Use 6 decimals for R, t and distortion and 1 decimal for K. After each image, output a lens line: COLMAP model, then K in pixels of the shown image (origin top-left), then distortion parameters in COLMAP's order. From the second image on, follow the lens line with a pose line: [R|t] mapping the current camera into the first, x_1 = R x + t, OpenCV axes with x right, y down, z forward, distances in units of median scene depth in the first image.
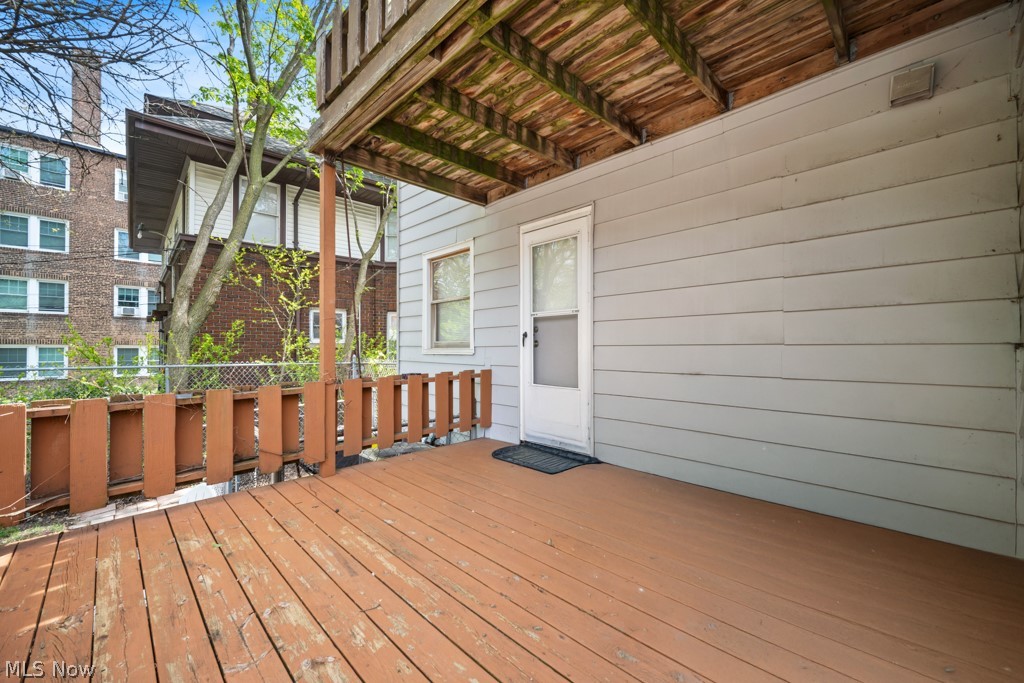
lens RADIAL K [[401.2, 0, 512.0], [0, 401.2, 341.5], [0, 0, 1]] dist [-0.001150, 0.000001]
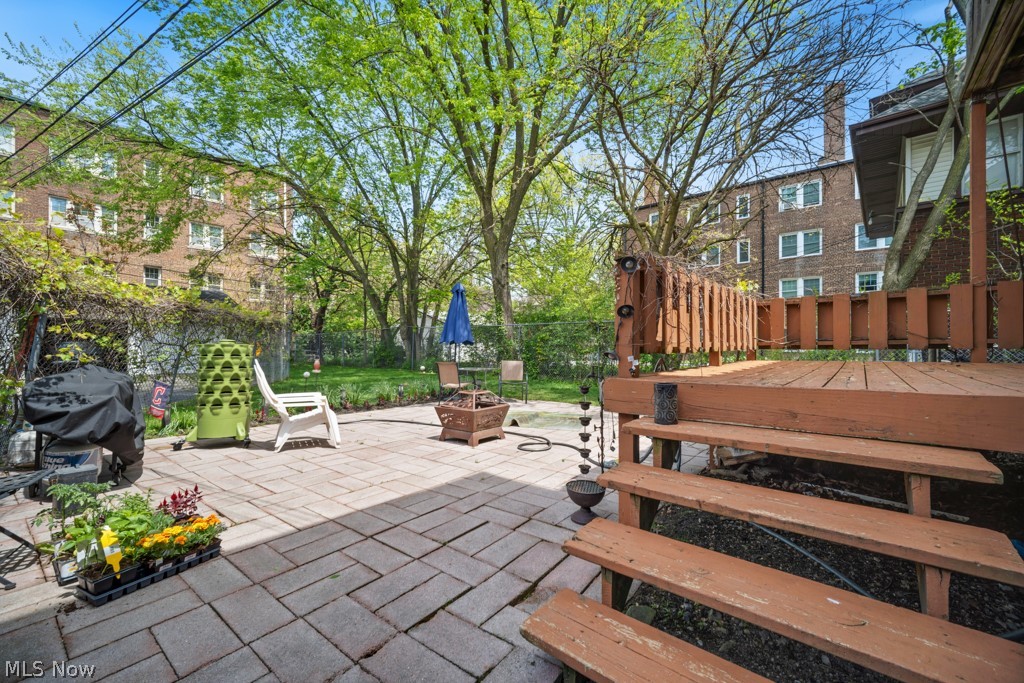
lens RADIAL K [[428.3, 0, 512.0], [0, 428.3, 341.5], [0, 0, 1]] dist [-0.001741, 0.014176]
pose [[0.096853, -0.007150, -0.995273, 0.302155], [0.009837, 0.999932, -0.006226, 0.113769], [0.995250, -0.009187, 0.096917, -0.222825]]
